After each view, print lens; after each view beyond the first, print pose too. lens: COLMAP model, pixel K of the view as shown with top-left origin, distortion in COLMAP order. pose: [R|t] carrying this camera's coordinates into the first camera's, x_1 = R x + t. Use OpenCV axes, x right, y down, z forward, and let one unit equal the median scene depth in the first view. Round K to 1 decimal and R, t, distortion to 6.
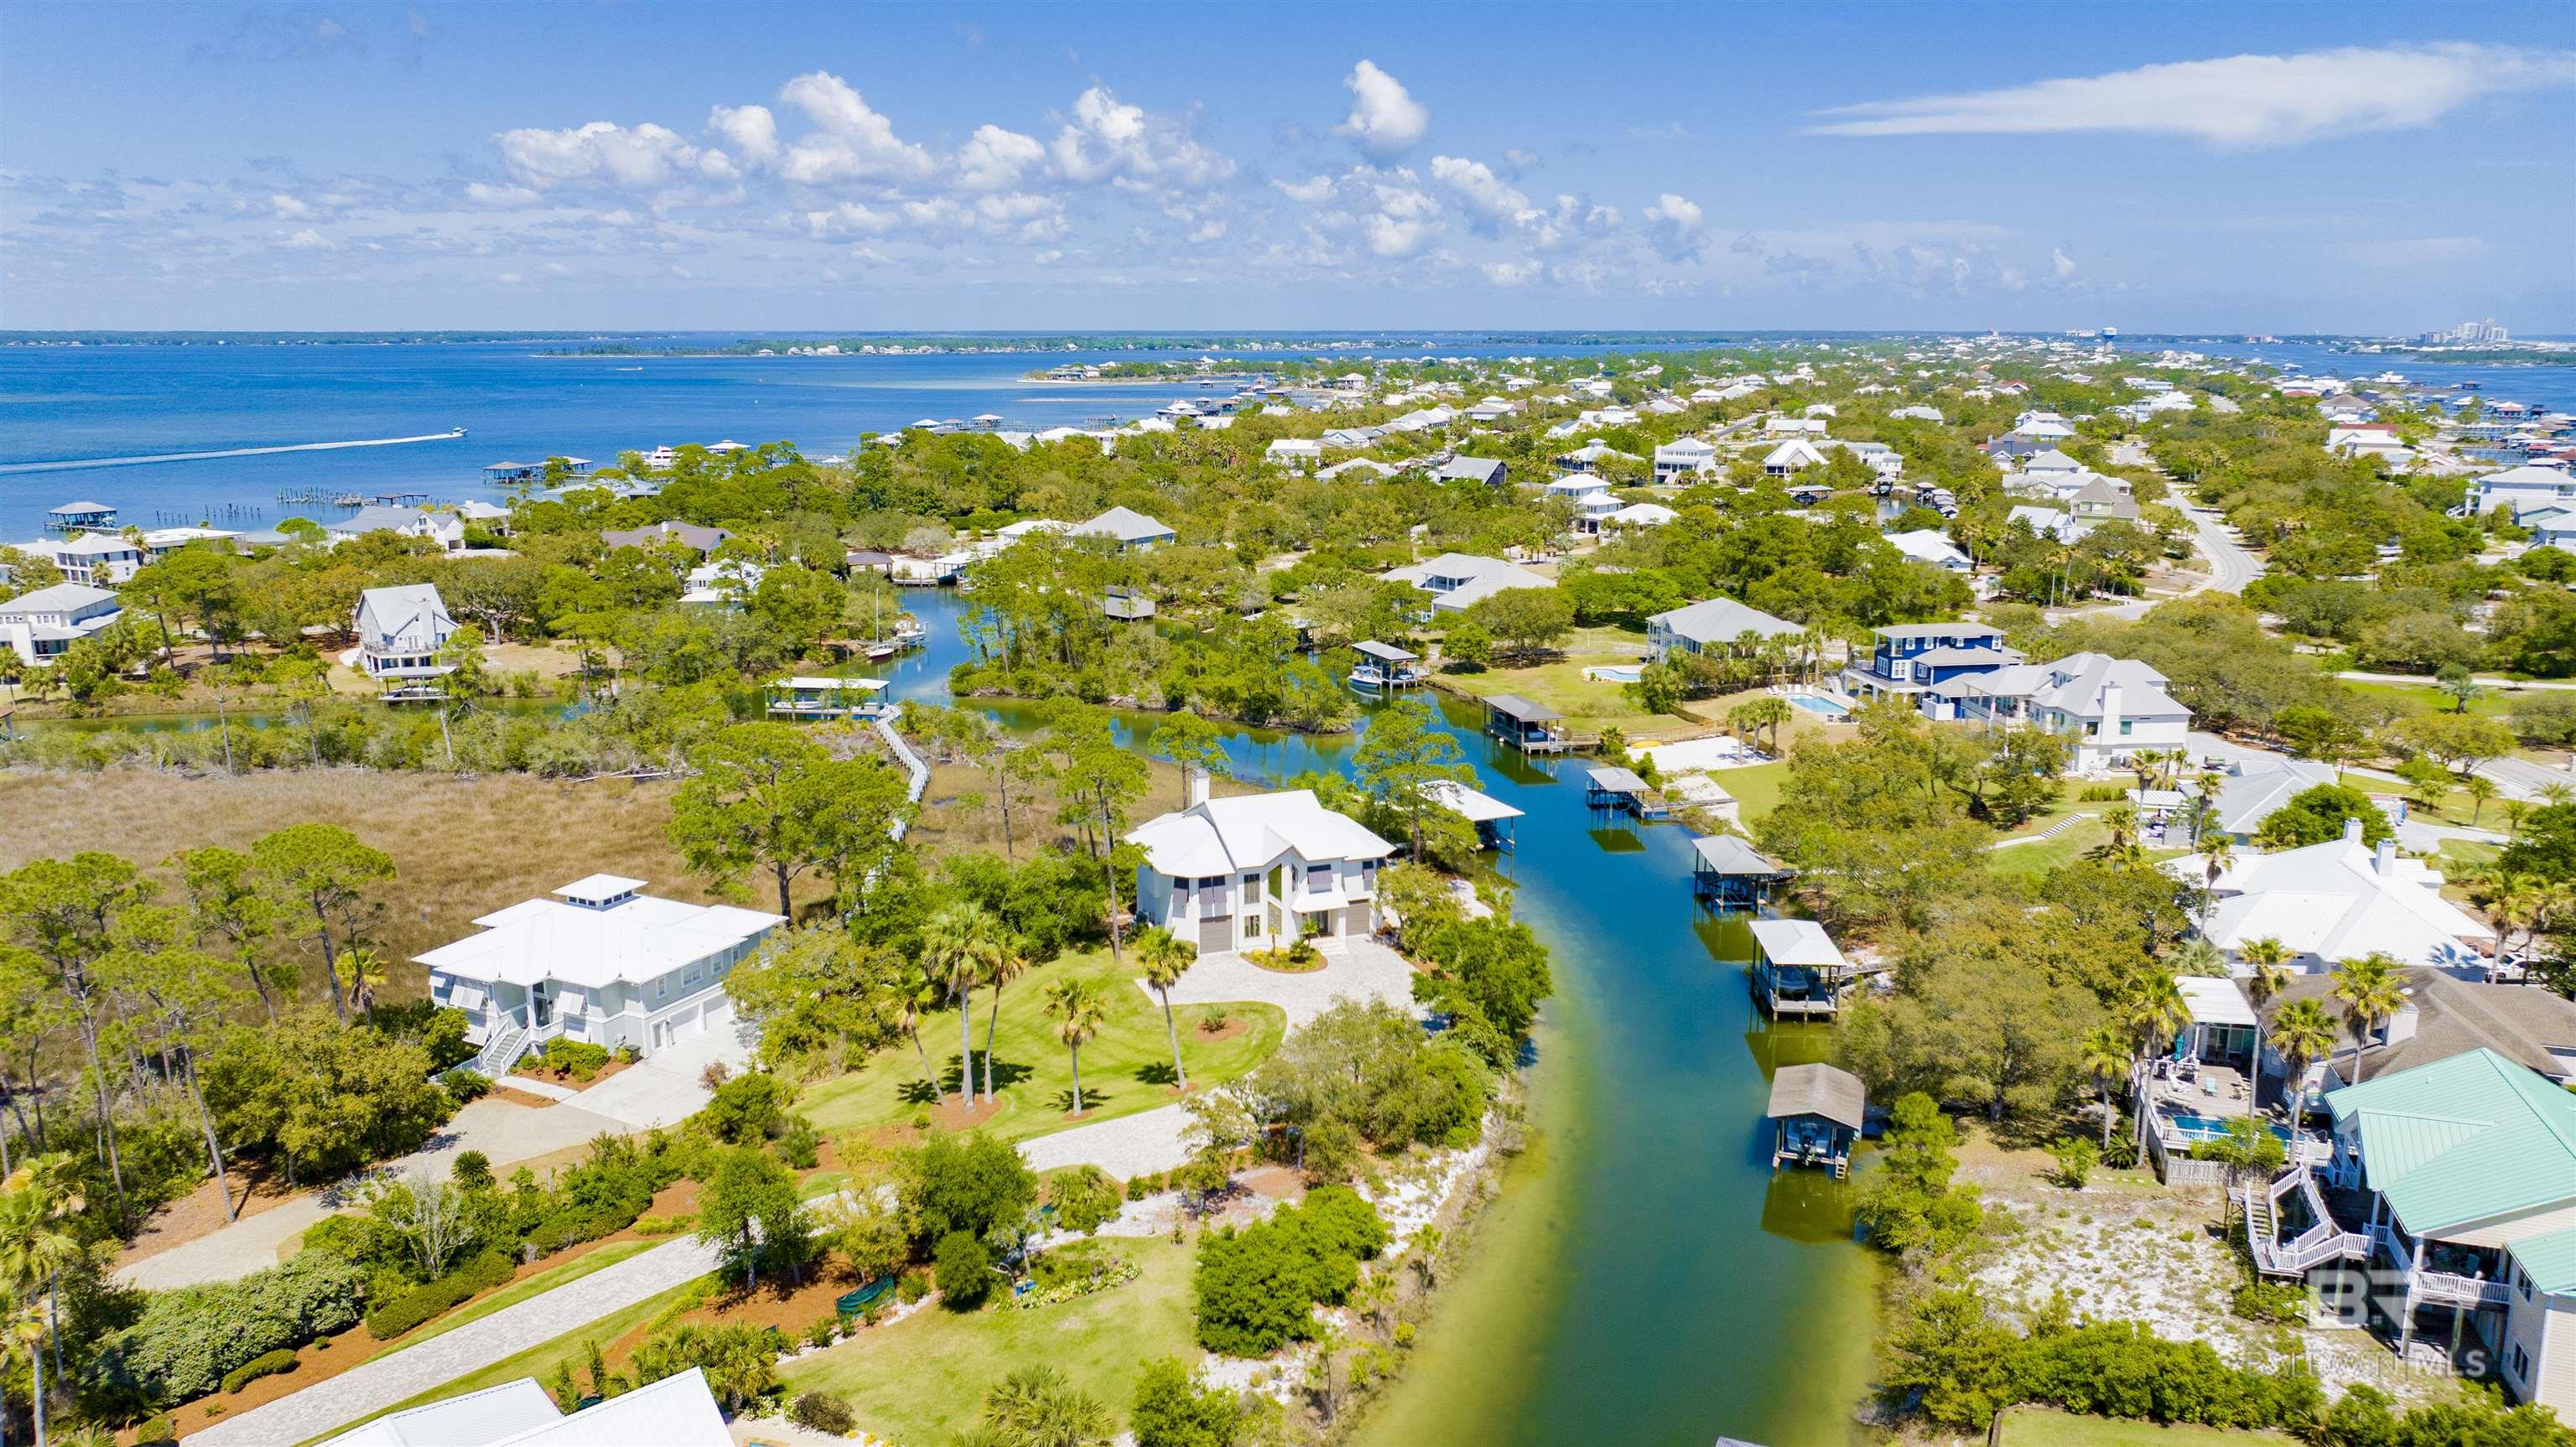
lens RADIAL K [[1830.8, 0, 1288.0], [0, 1830.8, 723.5], [0, 0, 1]] dist [-0.016961, 0.011363]
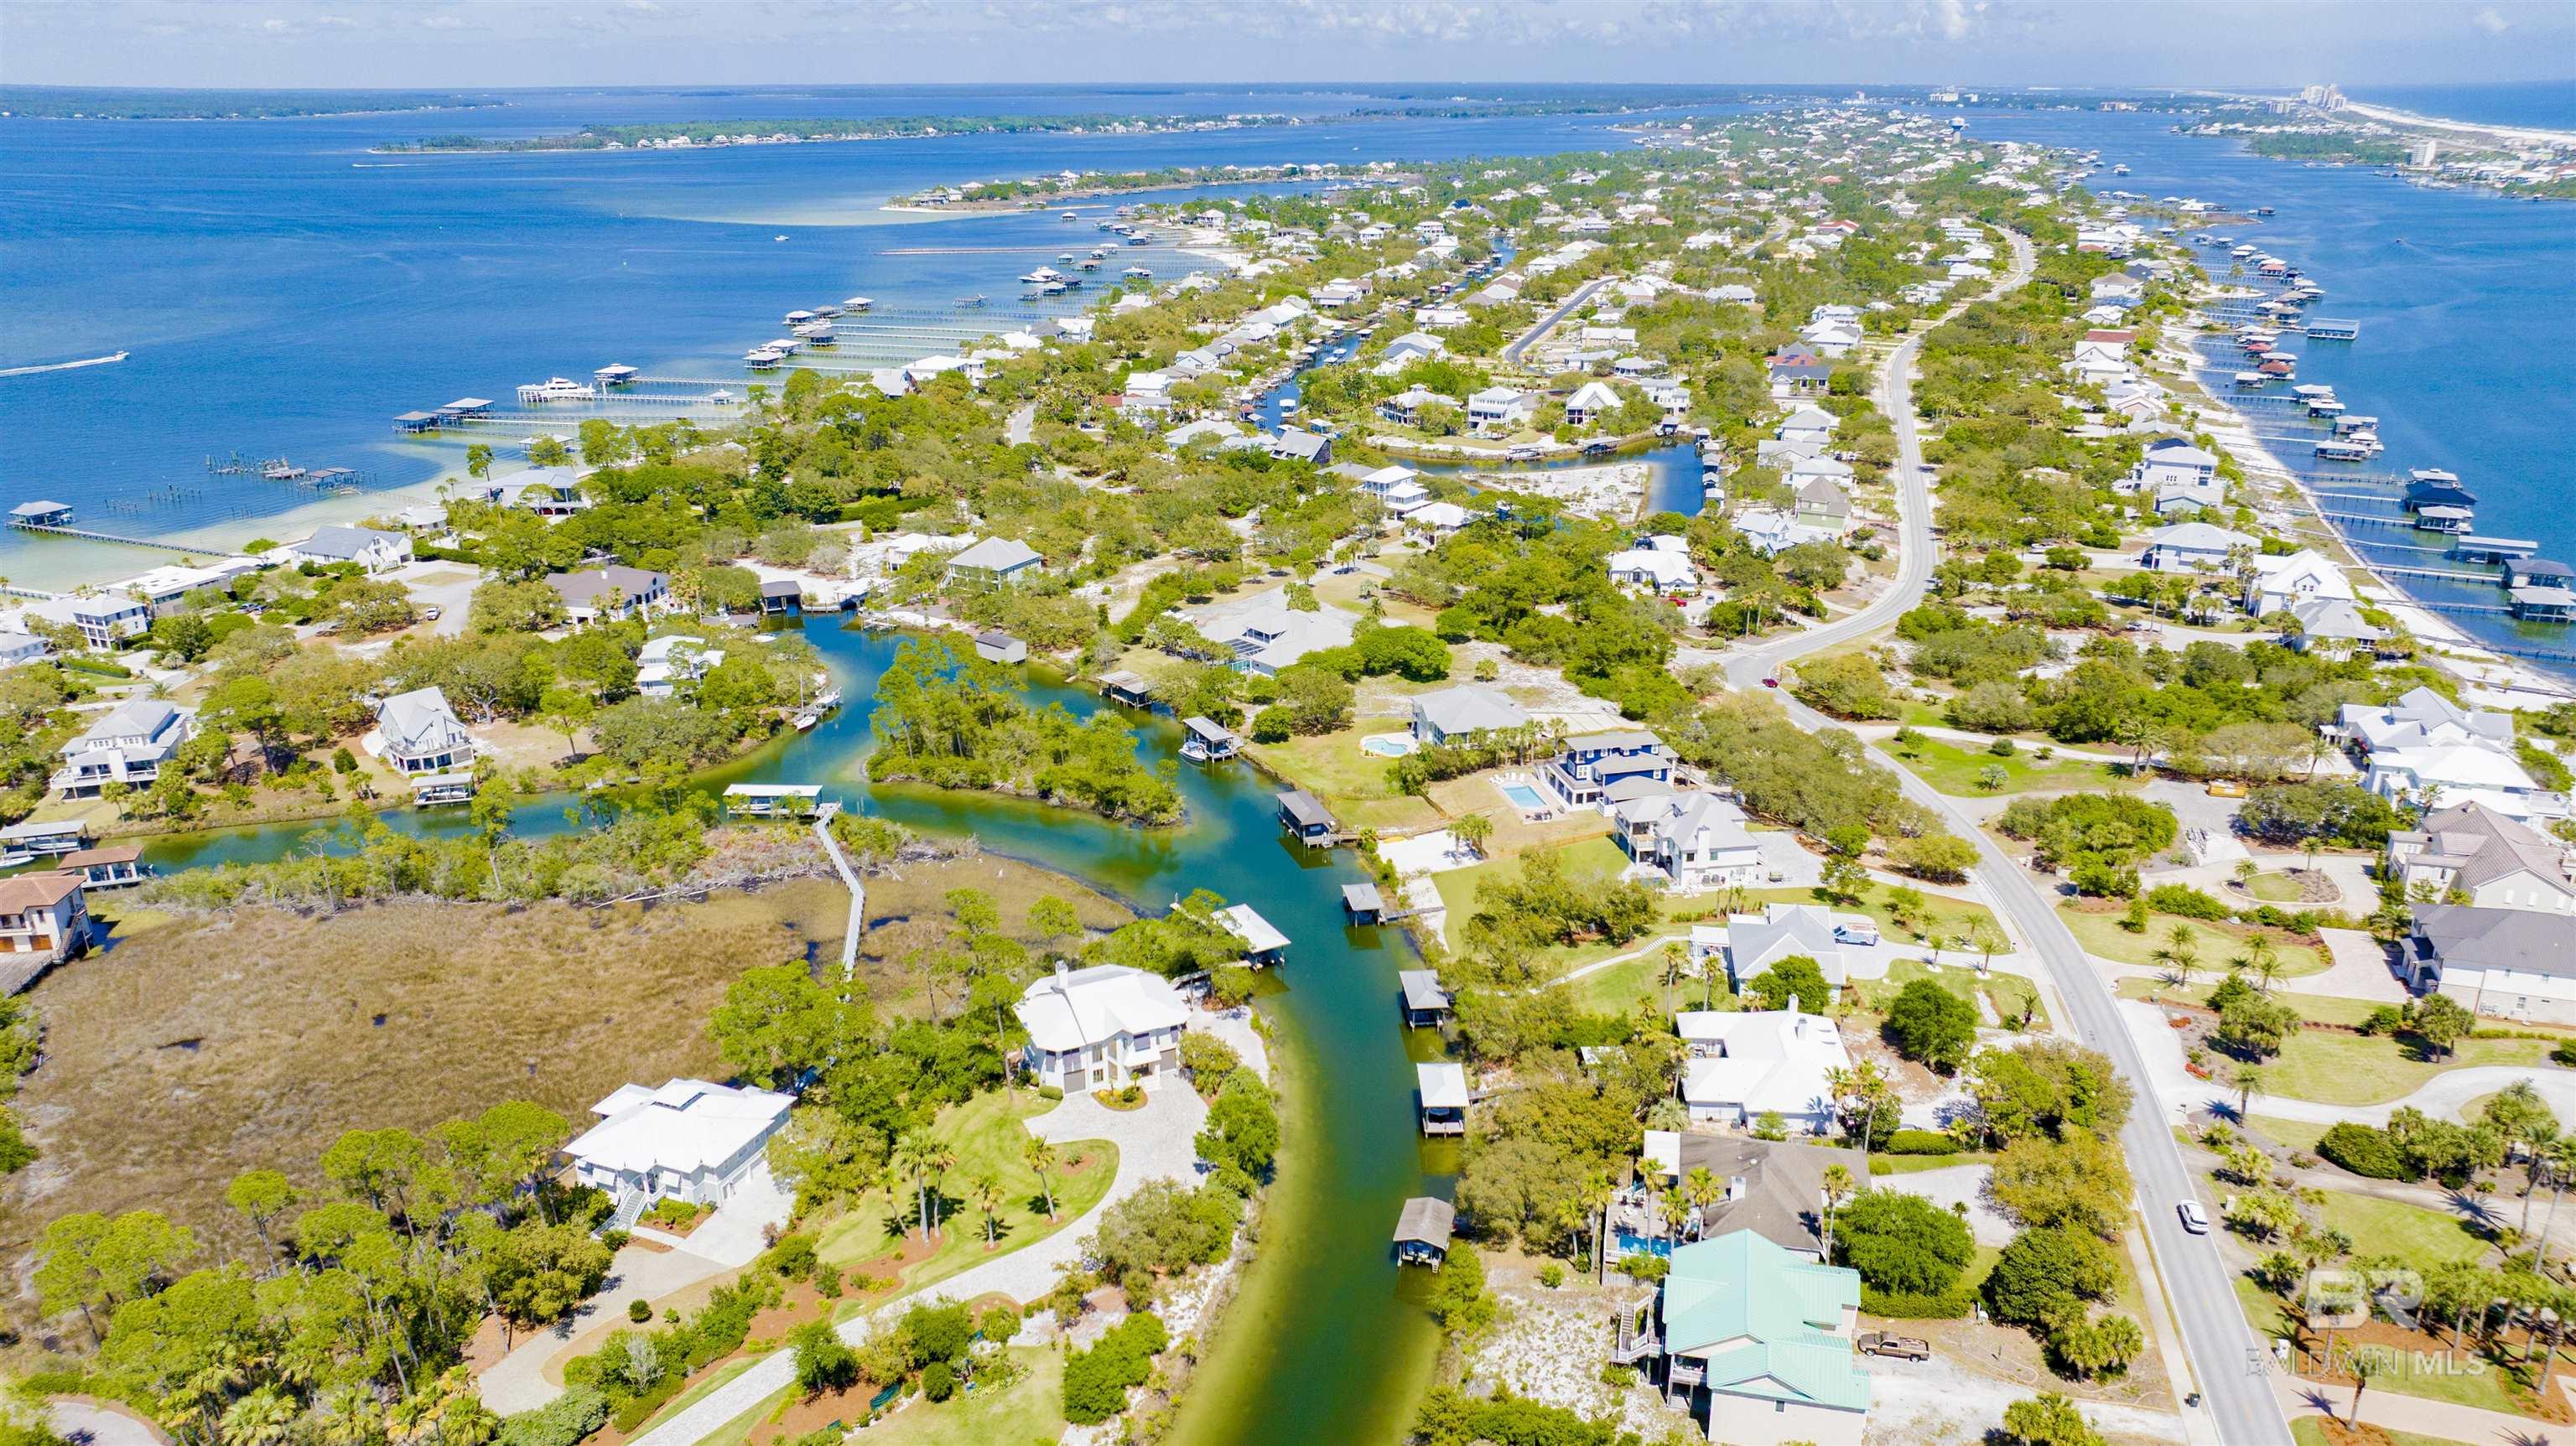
lens RADIAL K [[1830.7, 0, 1288.0], [0, 1830.7, 723.0], [0, 0, 1]] dist [-0.016961, 0.011363]
pose [[0.997637, -0.026685, 0.063316, 0.050059], [0.018140, 0.991101, 0.131874, -0.383118], [-0.066271, -0.130414, 0.989242, -0.493112]]
